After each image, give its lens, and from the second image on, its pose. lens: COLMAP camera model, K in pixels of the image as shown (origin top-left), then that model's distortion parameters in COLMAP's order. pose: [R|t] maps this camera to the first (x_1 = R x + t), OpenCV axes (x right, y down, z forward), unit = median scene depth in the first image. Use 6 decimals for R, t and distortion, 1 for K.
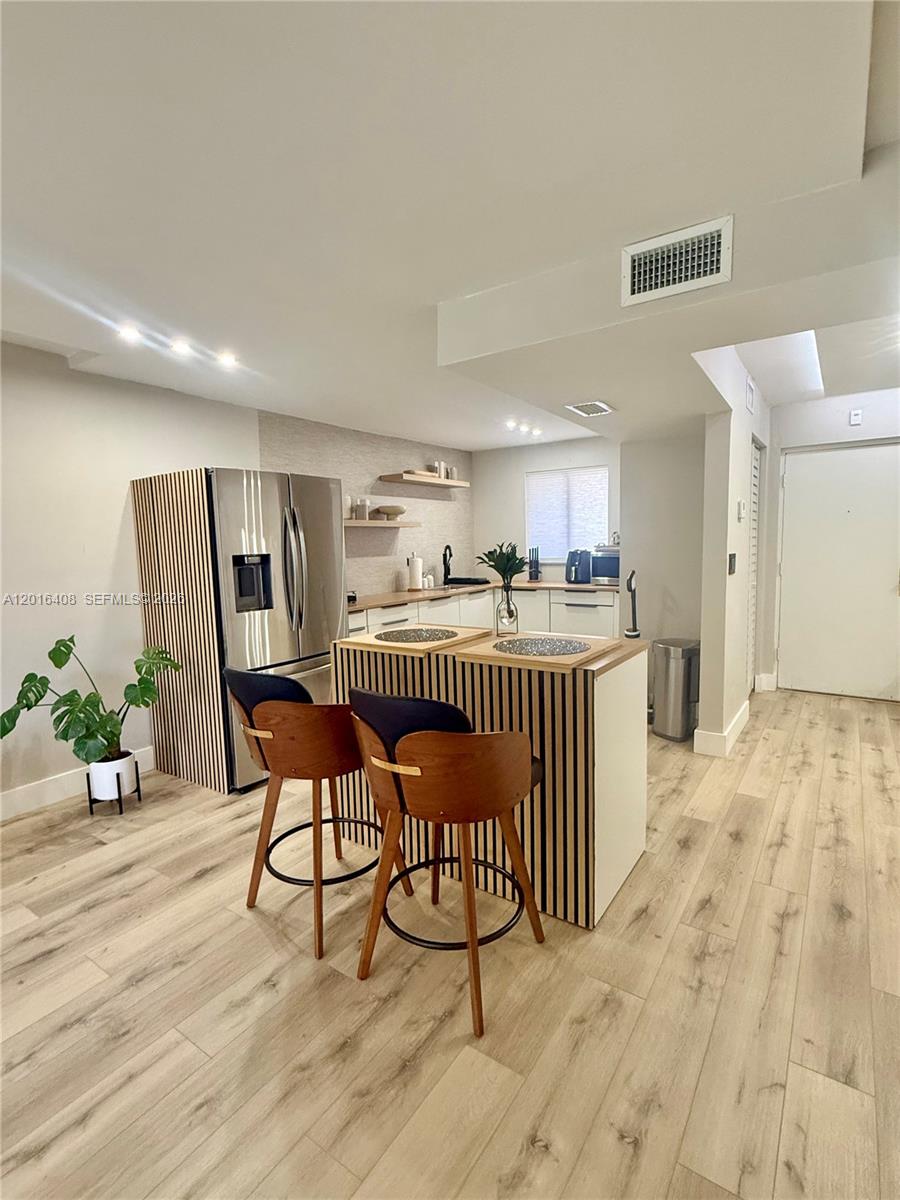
lens RADIAL K [[574.8, 0, 450.3], [0, 574.8, 602.3], [0, 0, 1]] dist [-0.003280, -0.000411]
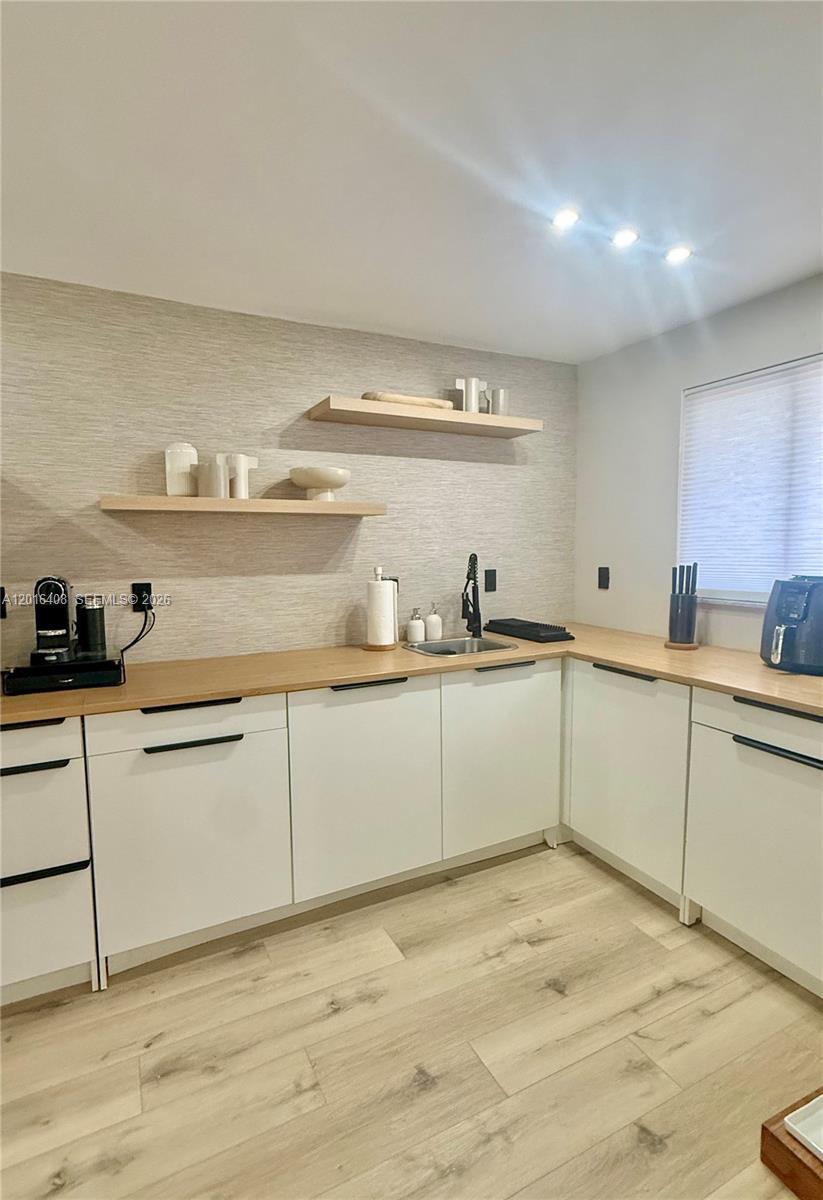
lens RADIAL K [[576.5, 0, 391.5], [0, 576.5, 599.0], [0, 0, 1]] dist [-0.006016, -0.000130]
pose [[0.872989, 0.063948, -0.483529, 0.336064], [-0.065275, 0.997768, 0.014107, -0.128749], [0.483352, 0.019247, 0.875215, 1.100029]]
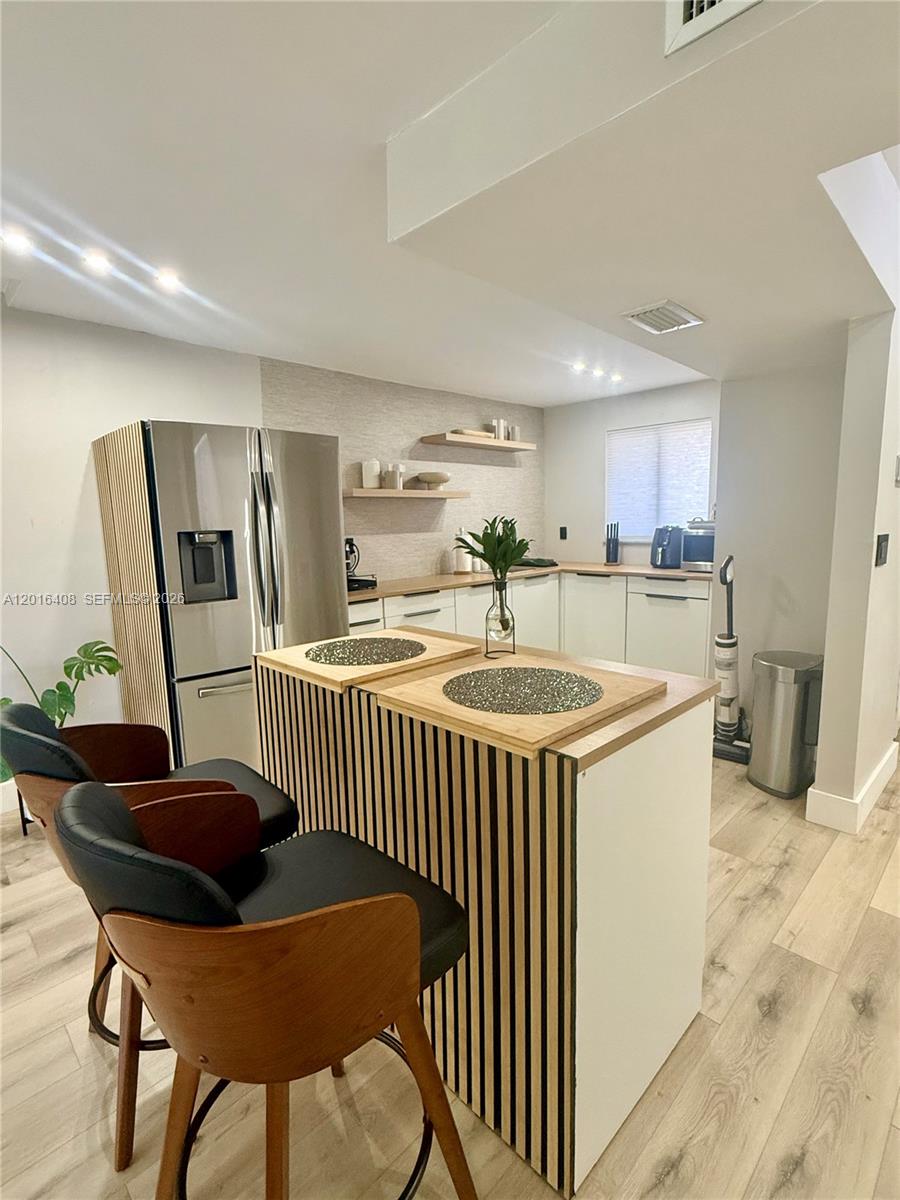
lens RADIAL K [[574.8, 0, 449.5], [0, 574.8, 601.7], [0, 0, 1]] dist [-0.003280, -0.000411]
pose [[0.982082, 0.029752, -0.186089, 0.149054], [-0.021654, 0.998734, 0.045396, -0.031487], [0.187204, -0.040553, 0.981484, 0.302393]]
